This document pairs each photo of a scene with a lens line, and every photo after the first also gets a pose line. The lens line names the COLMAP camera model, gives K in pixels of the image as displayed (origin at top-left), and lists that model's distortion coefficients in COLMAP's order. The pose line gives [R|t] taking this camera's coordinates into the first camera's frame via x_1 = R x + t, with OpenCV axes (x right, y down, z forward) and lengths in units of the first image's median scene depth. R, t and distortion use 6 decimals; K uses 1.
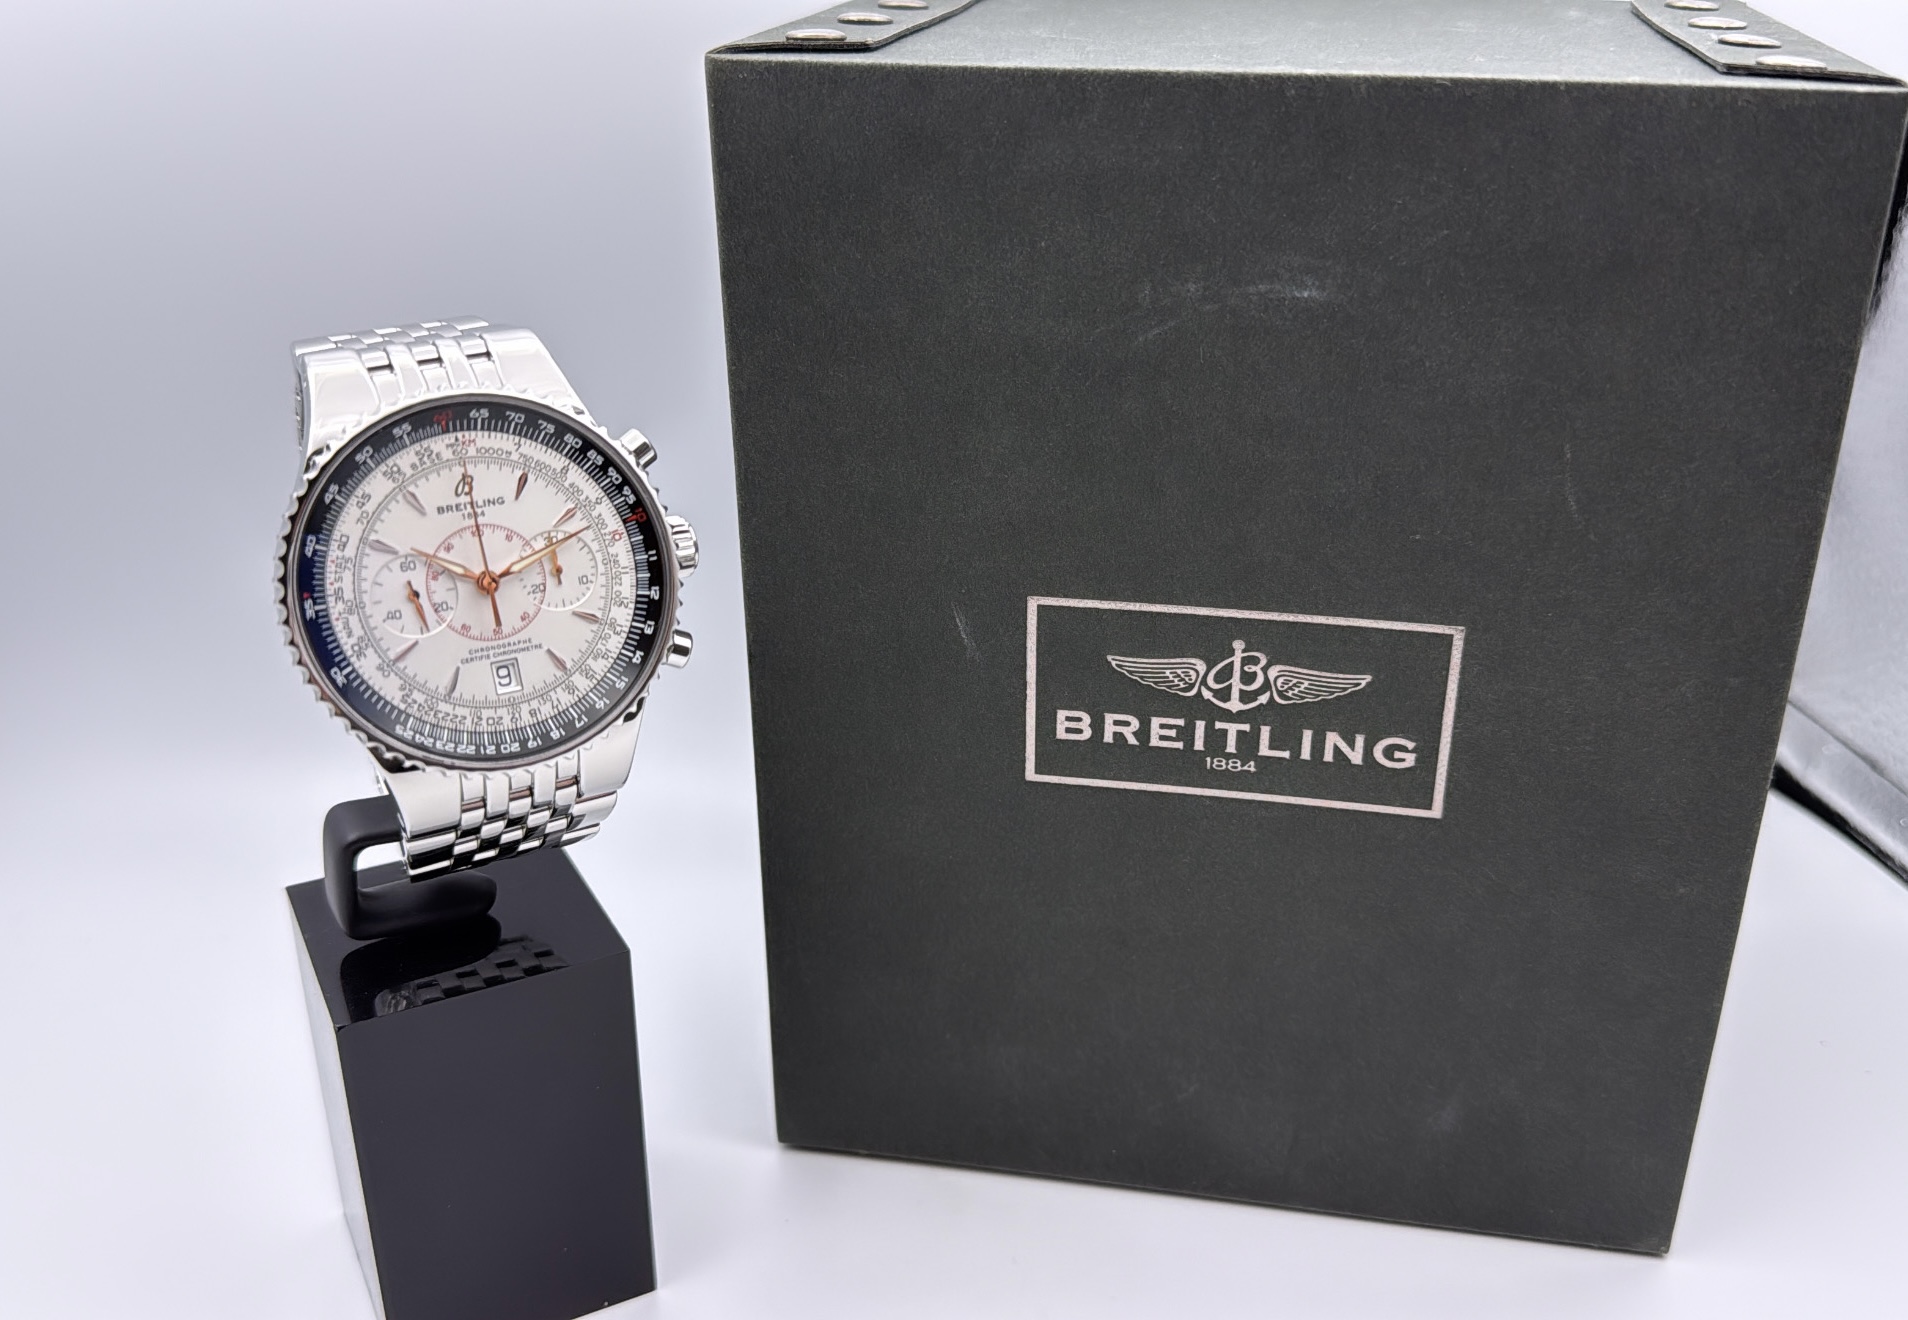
lens RADIAL K [[1739.4, 0, 958.6], [0, 1739.4, 674.1], [0, 0, 1]] dist [0.140686, -0.048027]
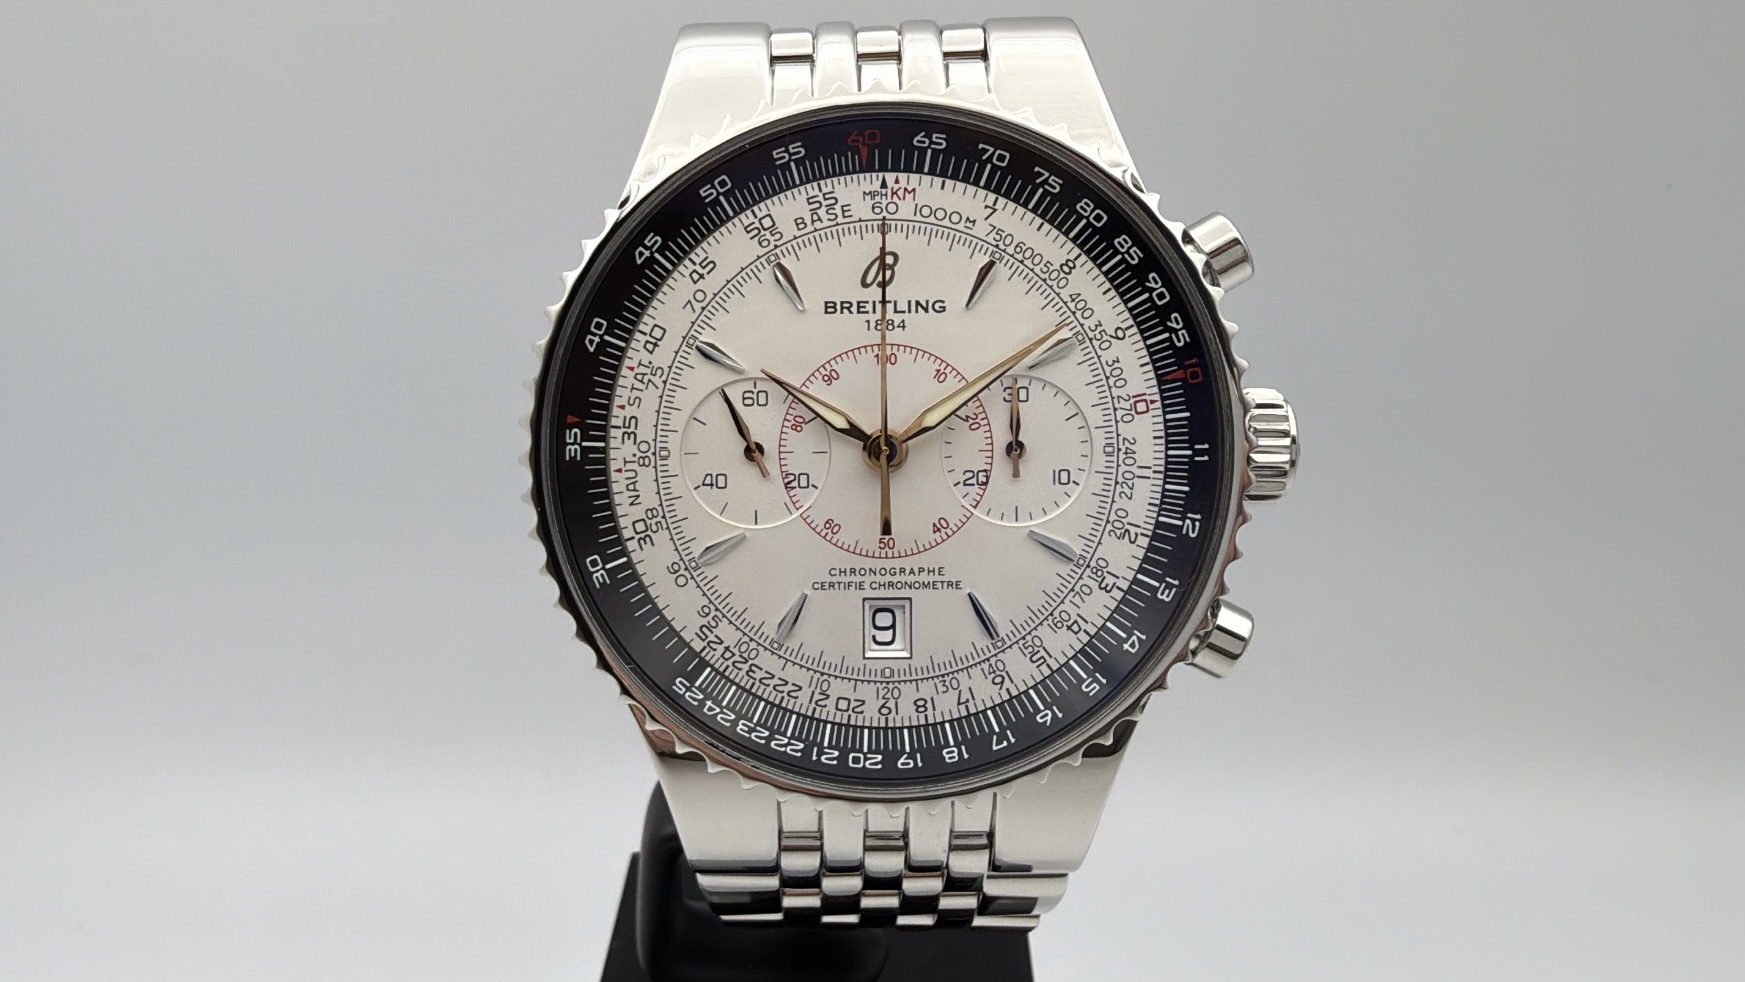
lens RADIAL K [[1678.0, 0, 828.1], [0, 1678.0, 499.9], [0, 0, 1]] dist [0.042039, 0.000000]
pose [[0.876112, 0.170904, -0.450799, -0.048300], [-0.198920, 0.979899, -0.015102, -0.026074], [0.439157, 0.102905, 0.892498, 0.532229]]
